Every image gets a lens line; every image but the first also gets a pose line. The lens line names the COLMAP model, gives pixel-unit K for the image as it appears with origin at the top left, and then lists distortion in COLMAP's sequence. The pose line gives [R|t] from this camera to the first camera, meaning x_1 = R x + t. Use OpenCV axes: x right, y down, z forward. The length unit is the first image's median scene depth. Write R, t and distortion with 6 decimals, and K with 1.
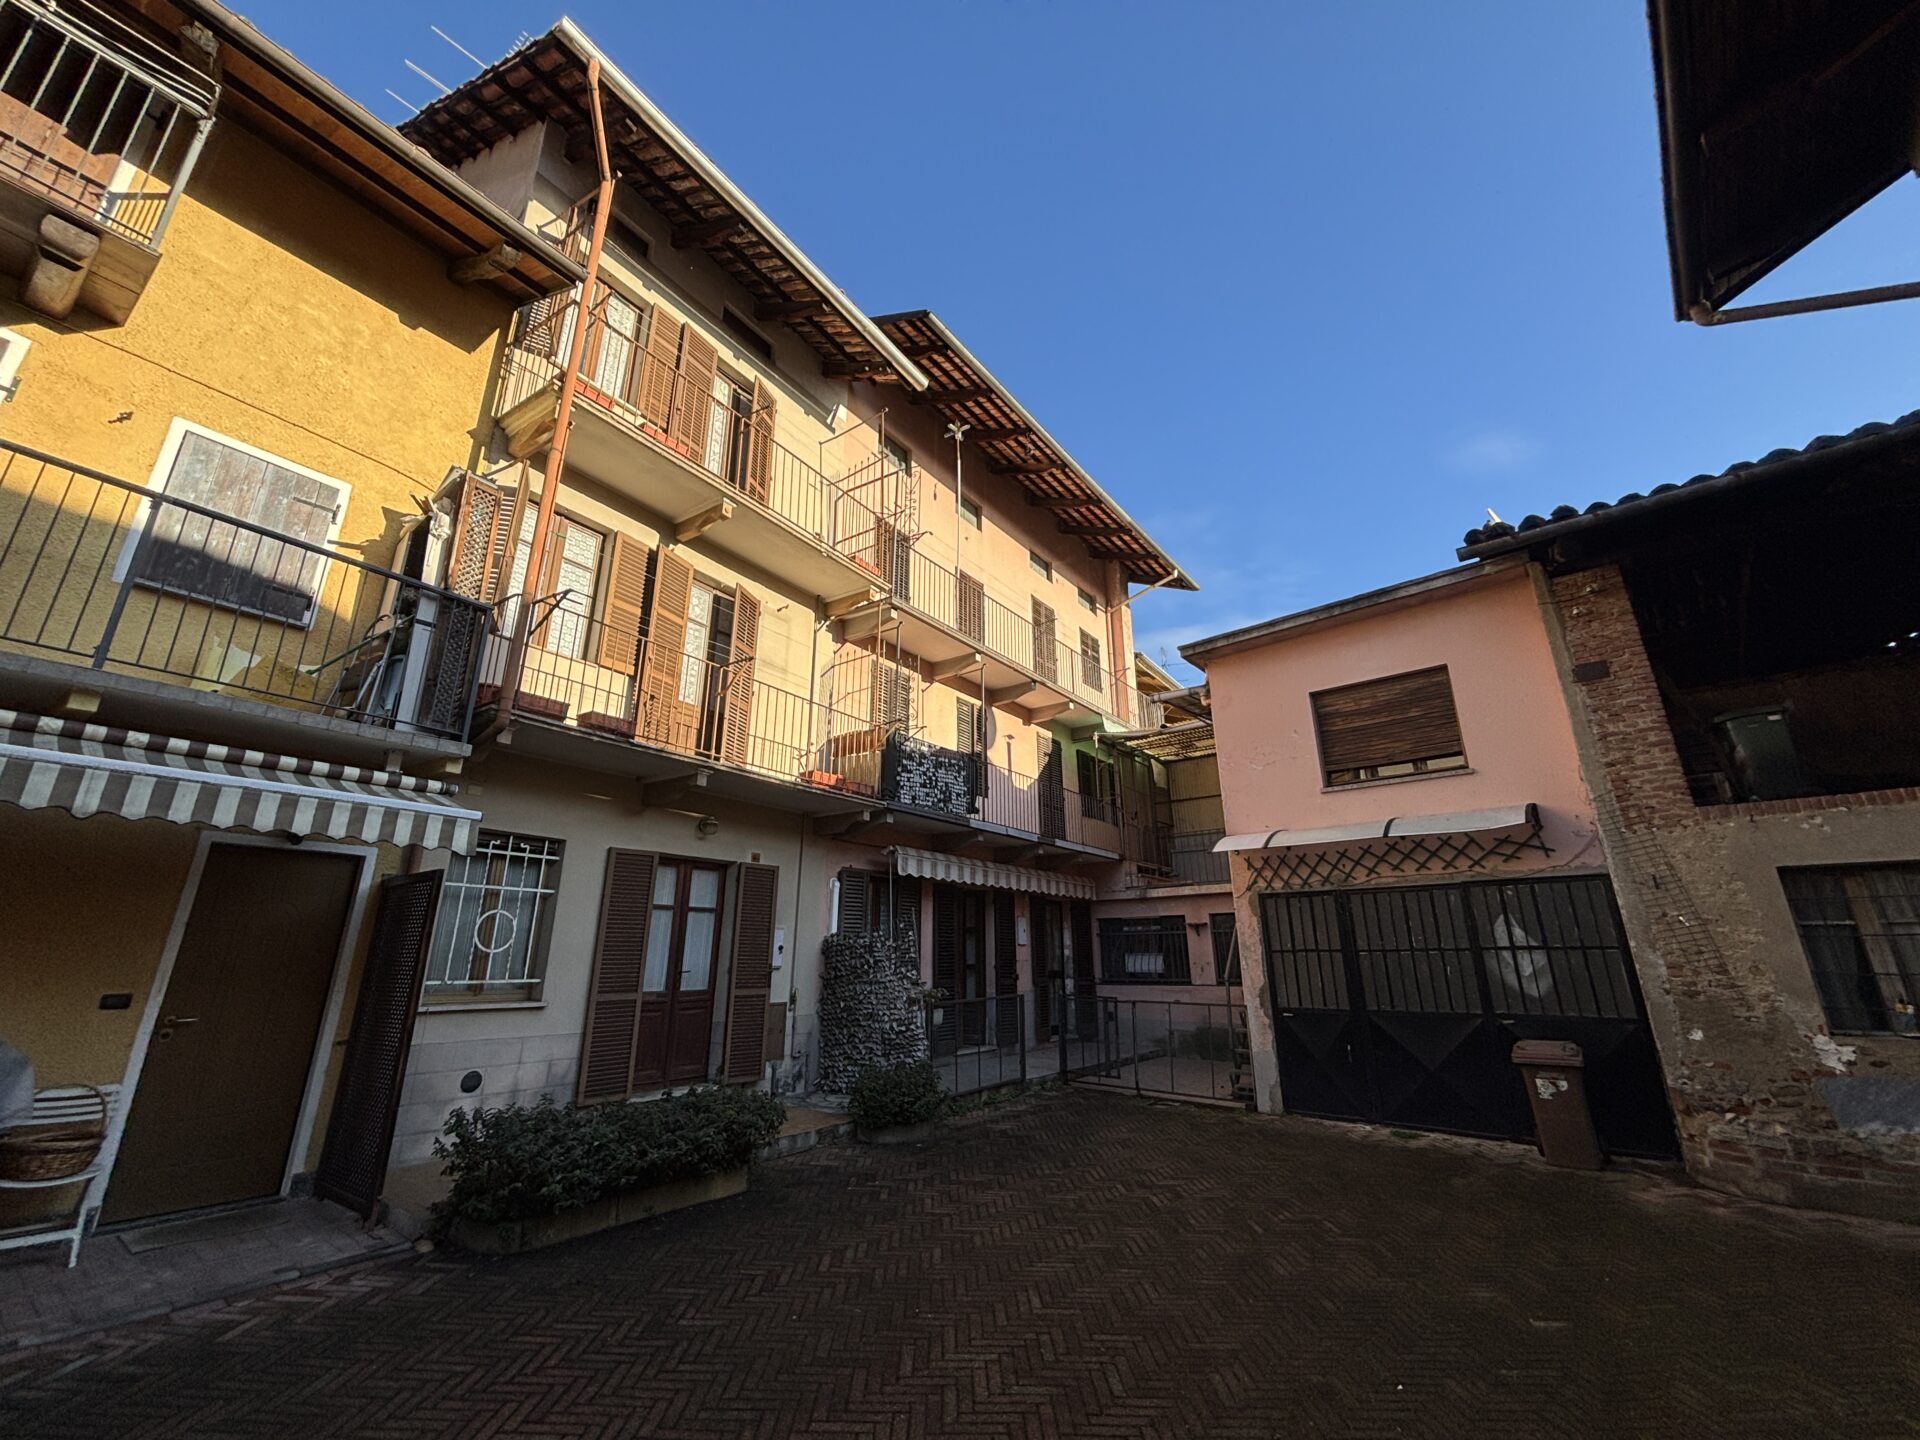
lens RADIAL K [[768.7, 0, 954.4], [0, 768.7, 713.6], [0, 0, 1]] dist [0.005227, -0.001659]
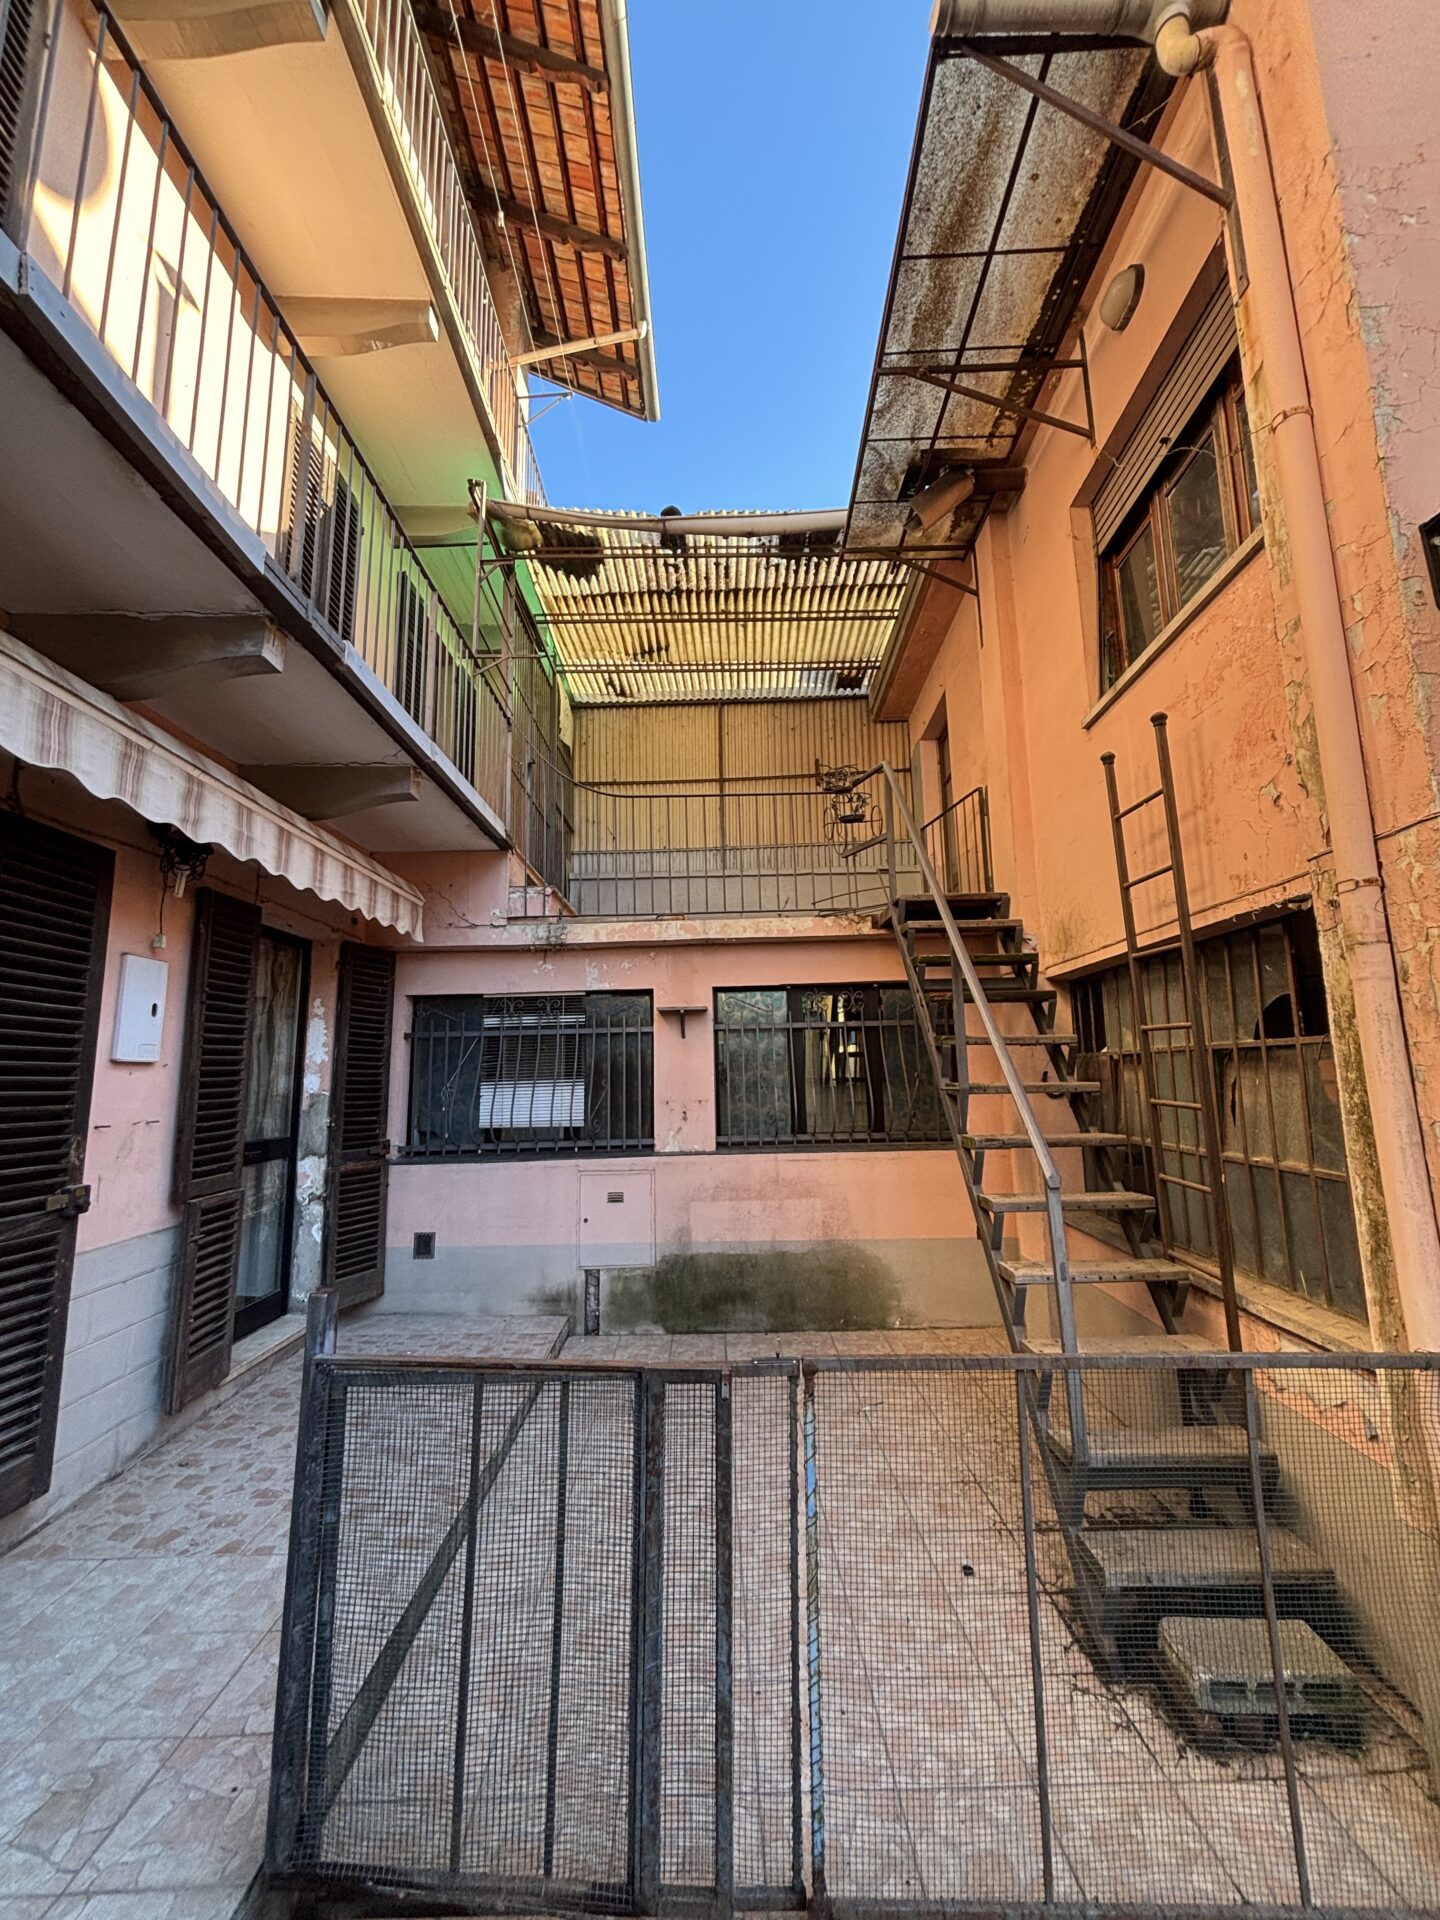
lens RADIAL K [[768.7, 0, 722.3], [0, 768.7, 954.6], [0, 0, 1]] dist [0.005227, -0.001659]
pose [[0.785665, 0.078371, 0.613668, 0.136258], [-0.168915, 0.981428, 0.090922, 0.351236], [-0.595145, -0.175092, 0.784312, 1.154082]]
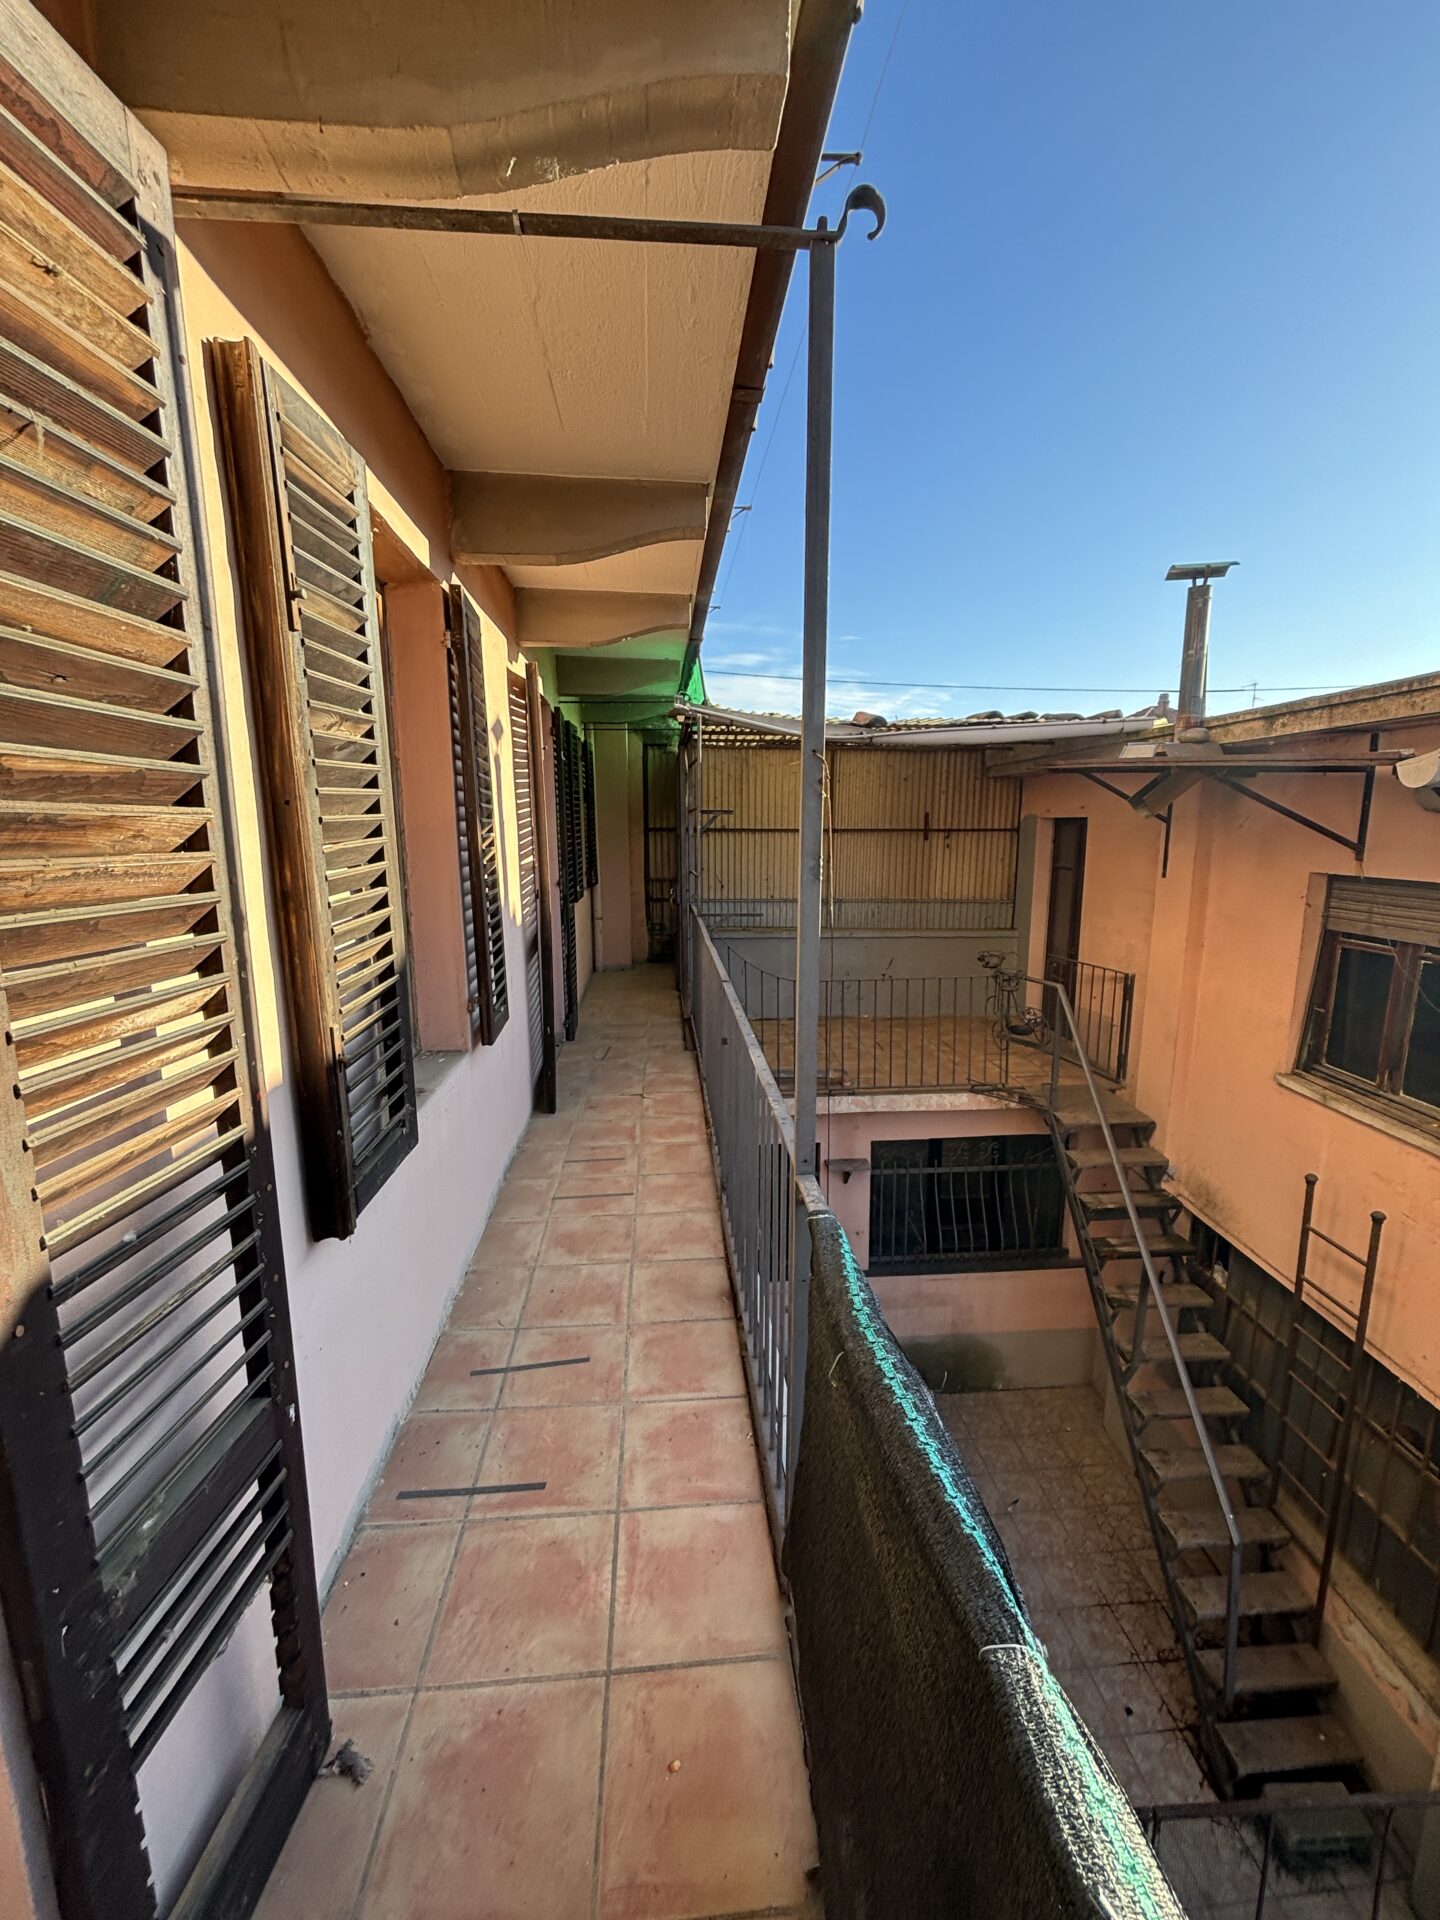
lens RADIAL K [[768.7, 0, 726.5], [0, 768.7, 949.3], [0, 0, 1]] dist [0.005227, -0.001659]
pose [[0.739712, -0.112459, 0.663460, -0.073256], [-0.201999, 0.903359, 0.378338, -0.024440], [-0.641890, -0.413879, 0.645508, 1.369512]]
